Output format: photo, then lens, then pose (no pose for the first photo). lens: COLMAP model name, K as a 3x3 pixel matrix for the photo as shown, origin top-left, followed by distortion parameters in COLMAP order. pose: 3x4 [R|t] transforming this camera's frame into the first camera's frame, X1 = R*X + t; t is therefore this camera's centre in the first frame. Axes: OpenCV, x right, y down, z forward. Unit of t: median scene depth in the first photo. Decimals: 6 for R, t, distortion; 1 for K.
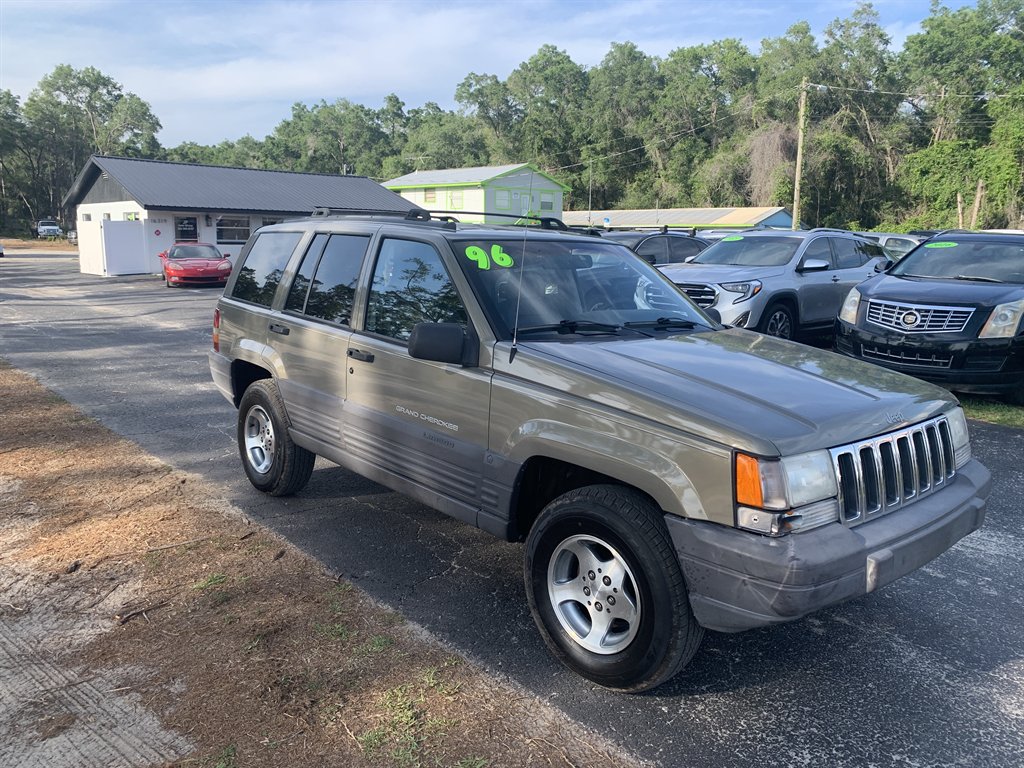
lens RADIAL K [[787.9, 0, 506.0], [0, 787.9, 380.1], [0, 0, 1]] dist [0.009619, -0.006666]
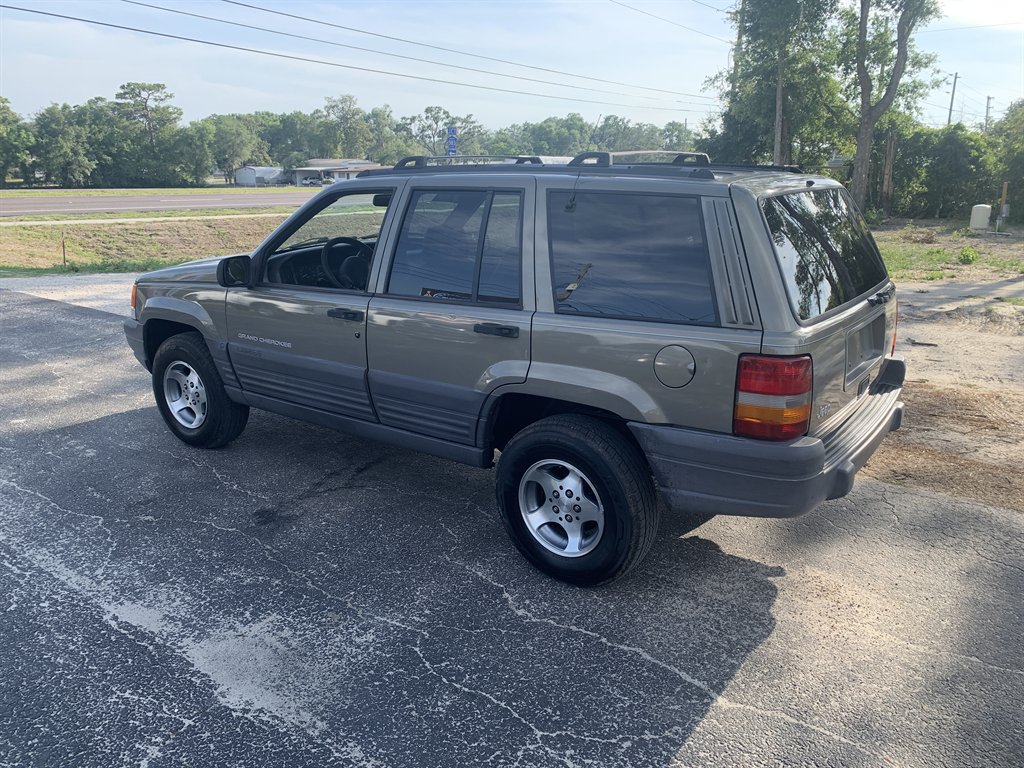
lens RADIAL K [[774.7, 0, 515.0], [0, 774.7, 388.5], [0, 0, 1]] dist [0.008166, 0.003052]
pose [[-0.976623, 0.031597, -0.212627, 0.012589], [-0.064936, 0.899562, 0.431938, -0.033154], [0.204919, 0.435648, -0.876481, 0.175583]]
